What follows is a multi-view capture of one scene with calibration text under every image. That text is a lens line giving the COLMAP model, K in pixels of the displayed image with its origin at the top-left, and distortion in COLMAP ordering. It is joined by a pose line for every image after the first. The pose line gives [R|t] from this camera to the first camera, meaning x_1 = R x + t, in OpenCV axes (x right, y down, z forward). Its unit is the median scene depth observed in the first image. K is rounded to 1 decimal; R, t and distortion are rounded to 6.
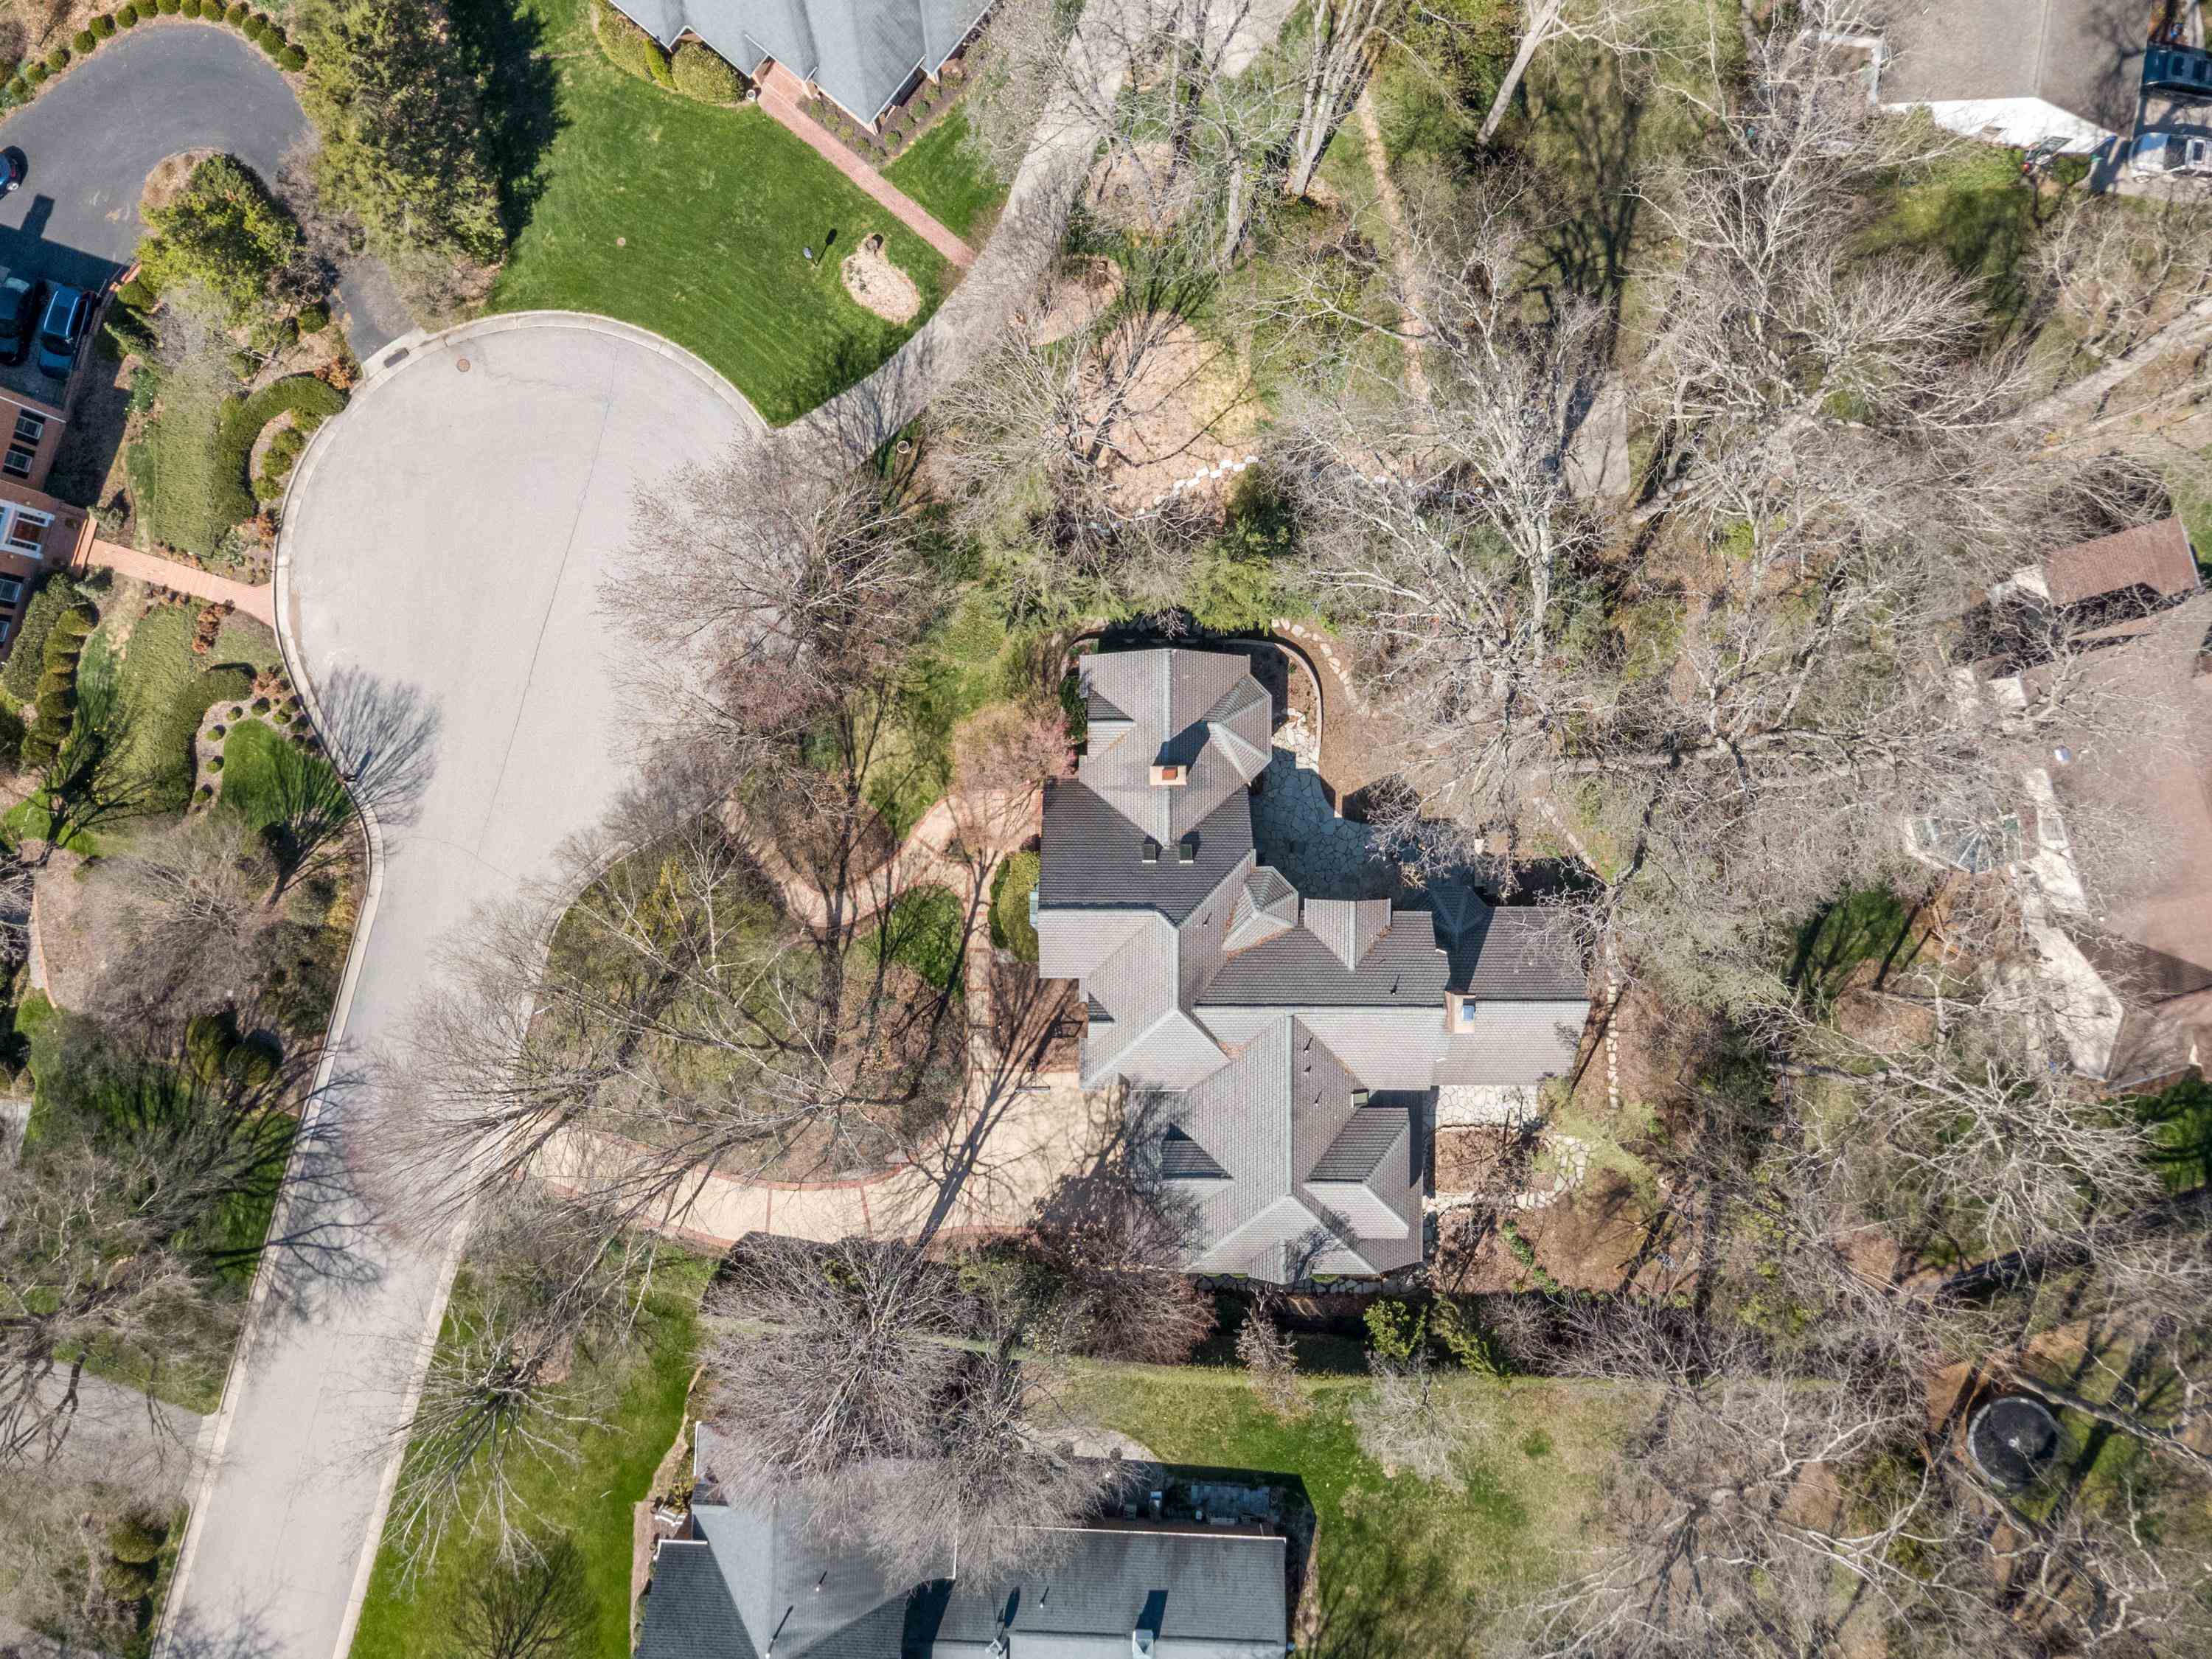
lens RADIAL K [[1525.4, 0, 1106.0], [0, 1525.4, 829.5], [0, 0, 1]] dist [0.000934, -0.002965]
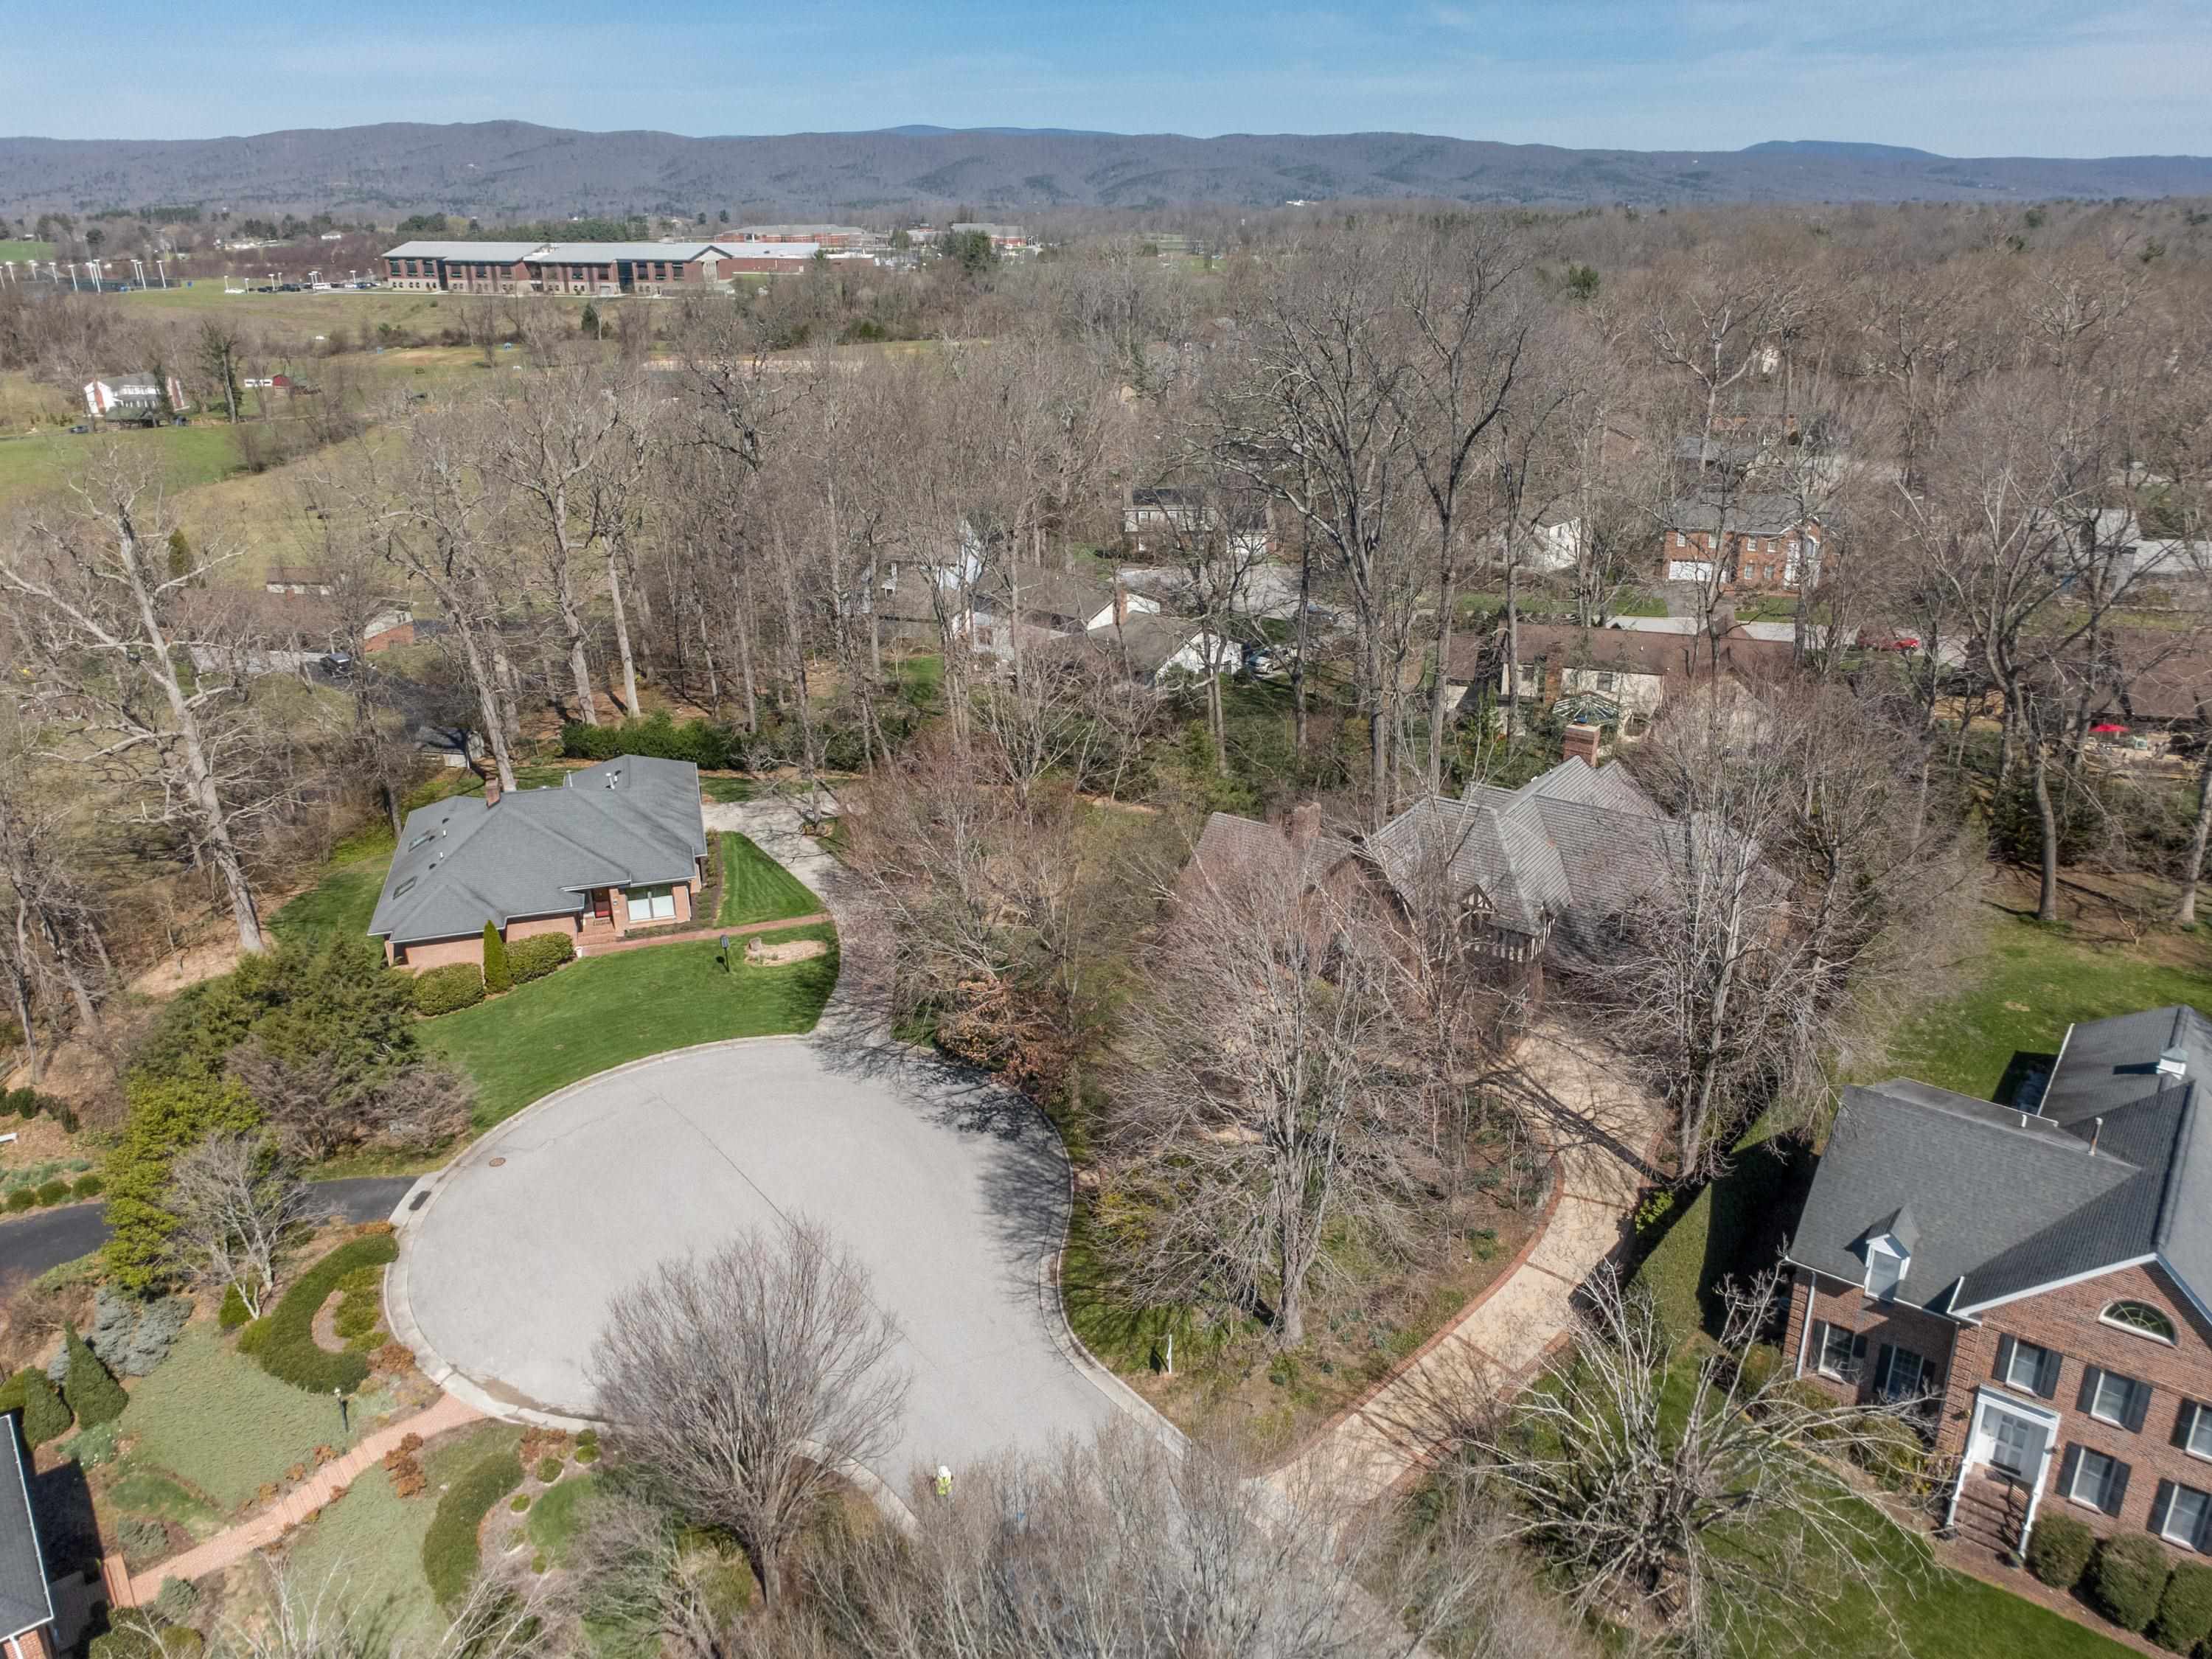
lens RADIAL K [[1519.3, 0, 1146.0], [0, 1519.3, 819.9], [0, 0, 1]] dist [0.004315, 0.001516]
pose [[0.567392, -0.341252, 0.749408, -0.803412], [0.823413, 0.226824, -0.520136, 0.416208], [0.007514, 0.912194, 0.409690, 0.468665]]
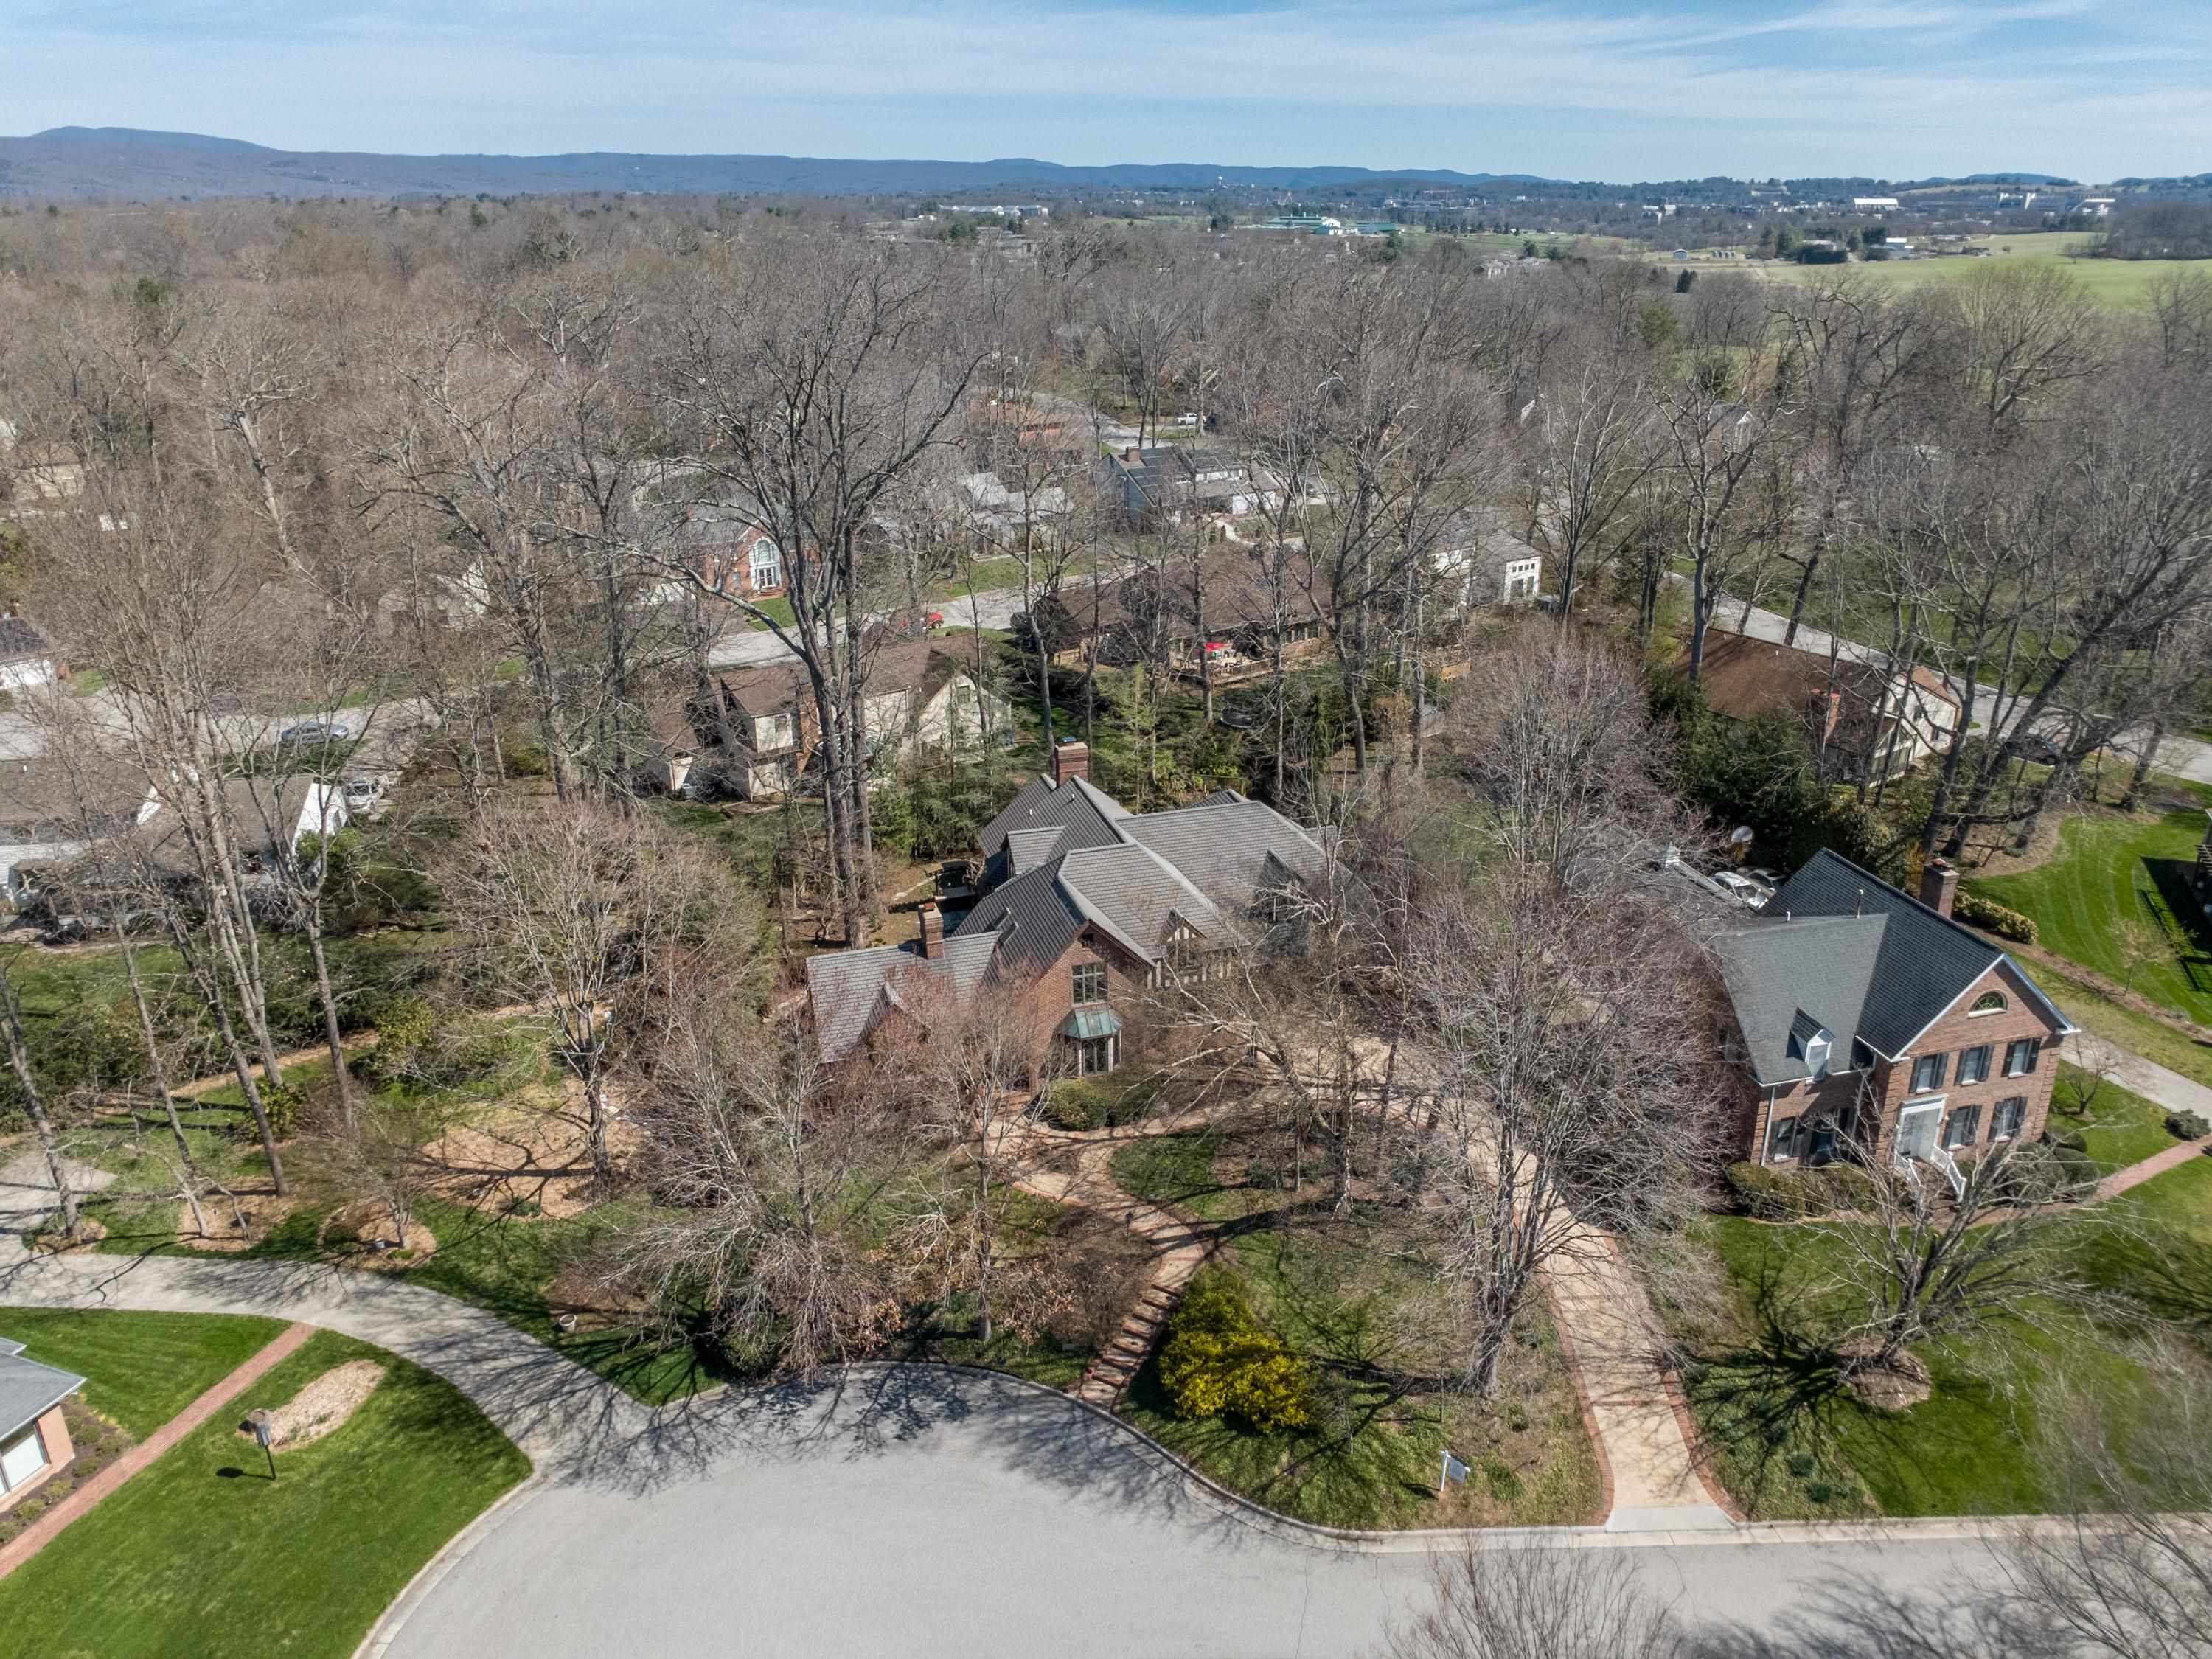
lens RADIAL K [[1576.4, 0, 1095.6], [0, 1576.4, 847.8], [0, 0, 1]] dist [0.002316, 0.000071]
pose [[-0.289335, -0.396960, 0.871039, -0.794116], [0.956940, -0.097614, 0.273383, -0.190903], [-0.023496, 0.912631, 0.408110, 0.465659]]
